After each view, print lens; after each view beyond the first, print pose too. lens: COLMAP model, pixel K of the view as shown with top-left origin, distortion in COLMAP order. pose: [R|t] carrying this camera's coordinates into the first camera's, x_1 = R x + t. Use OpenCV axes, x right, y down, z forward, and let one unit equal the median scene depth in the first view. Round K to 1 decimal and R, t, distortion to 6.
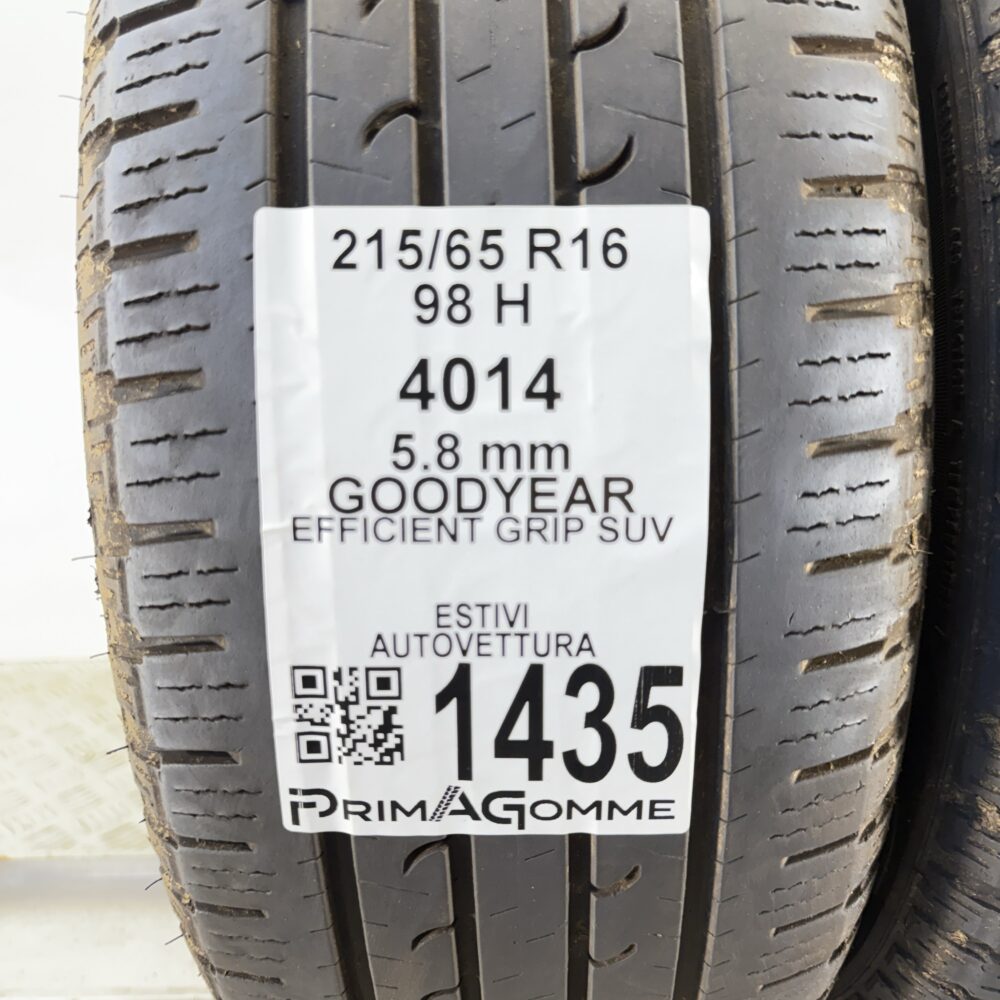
lens RADIAL K [[939.2, 0, 500.0], [0, 939.2, 500.0], [0, 0, 1]] dist [0.131743, -0.339055]
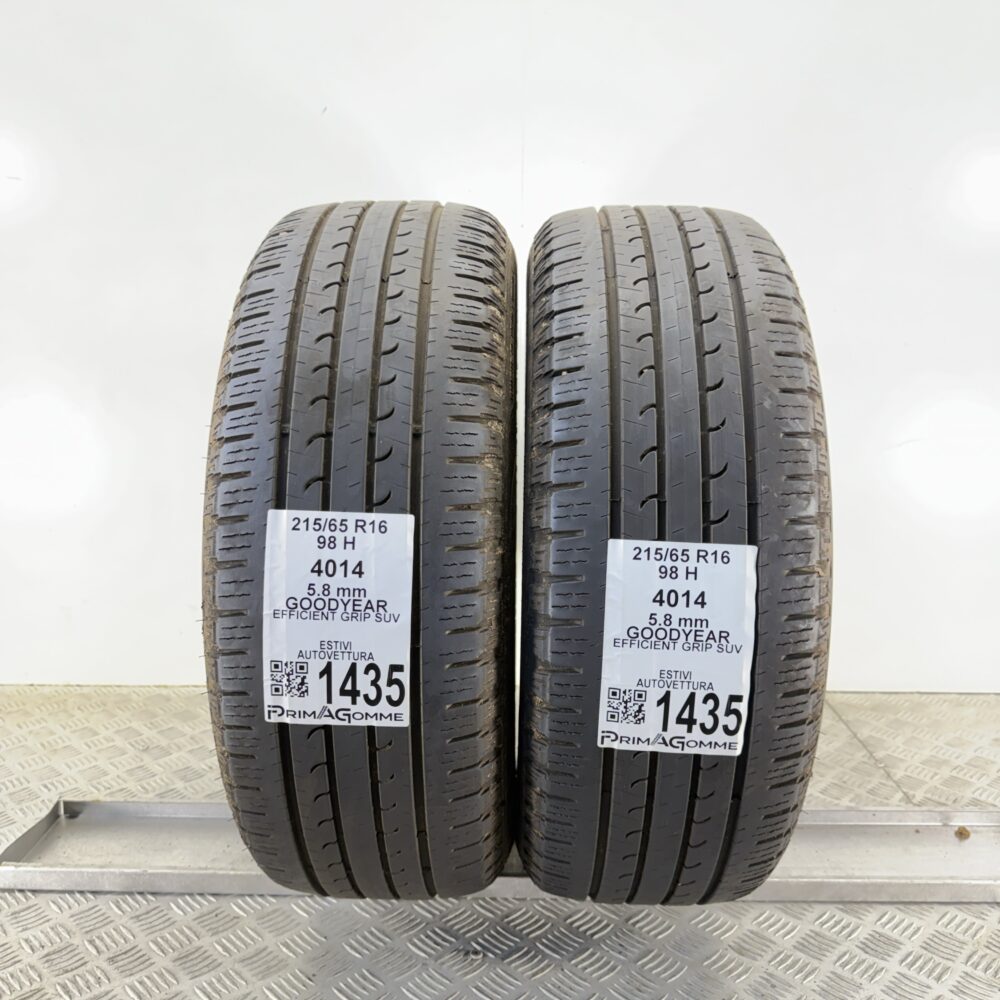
lens RADIAL K [[904.3, 0, 500.0], [0, 904.3, 500.0], [0, 0, 1]] dist [0.208855, -0.502624]
pose [[0.999141, 0.038267, -0.015876, 0.514923], [-0.039306, 0.996676, -0.071363, -0.145293], [0.013092, 0.071925, 0.997324, -1.859919]]
